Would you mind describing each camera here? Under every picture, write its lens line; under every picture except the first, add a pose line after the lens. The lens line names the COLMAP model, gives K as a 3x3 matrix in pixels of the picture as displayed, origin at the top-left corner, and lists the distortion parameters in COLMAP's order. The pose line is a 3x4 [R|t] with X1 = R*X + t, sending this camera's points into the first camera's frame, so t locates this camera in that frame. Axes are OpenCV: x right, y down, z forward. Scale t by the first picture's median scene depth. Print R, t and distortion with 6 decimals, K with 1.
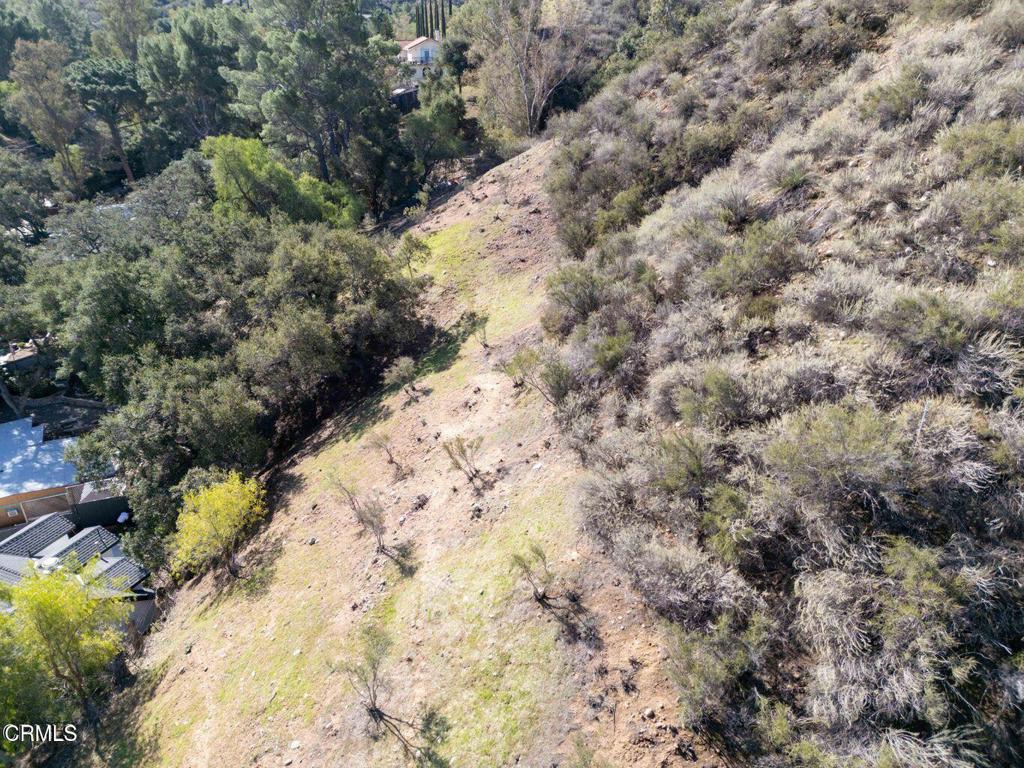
lens RADIAL K [[716.9, 0, 512.0], [0, 716.9, 384.0], [0, 0, 1]] dist [-0.000127, -0.000429]
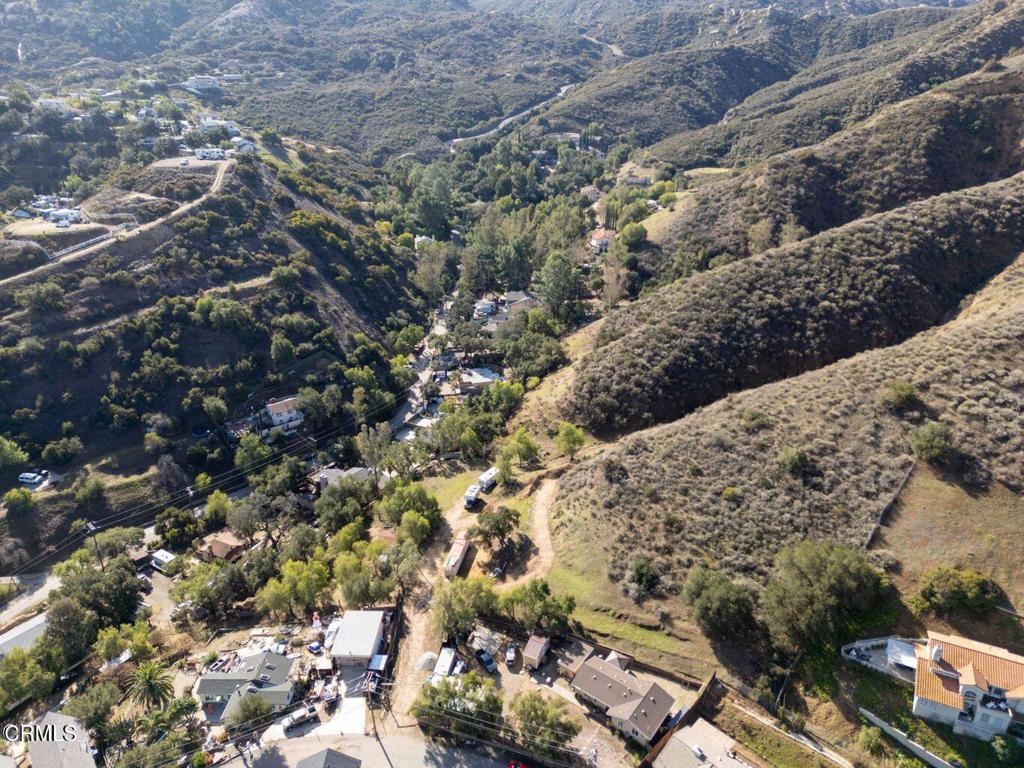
lens RADIAL K [[716.9, 0, 512.0], [0, 716.9, 384.0], [0, 0, 1]] dist [-0.000127, -0.000429]
pose [[0.952041, 0.121768, -0.280698, 1.164816], [-0.128163, 0.991743, -0.004467, 0.209362], [0.277836, 0.040228, 0.959786, -4.923157]]
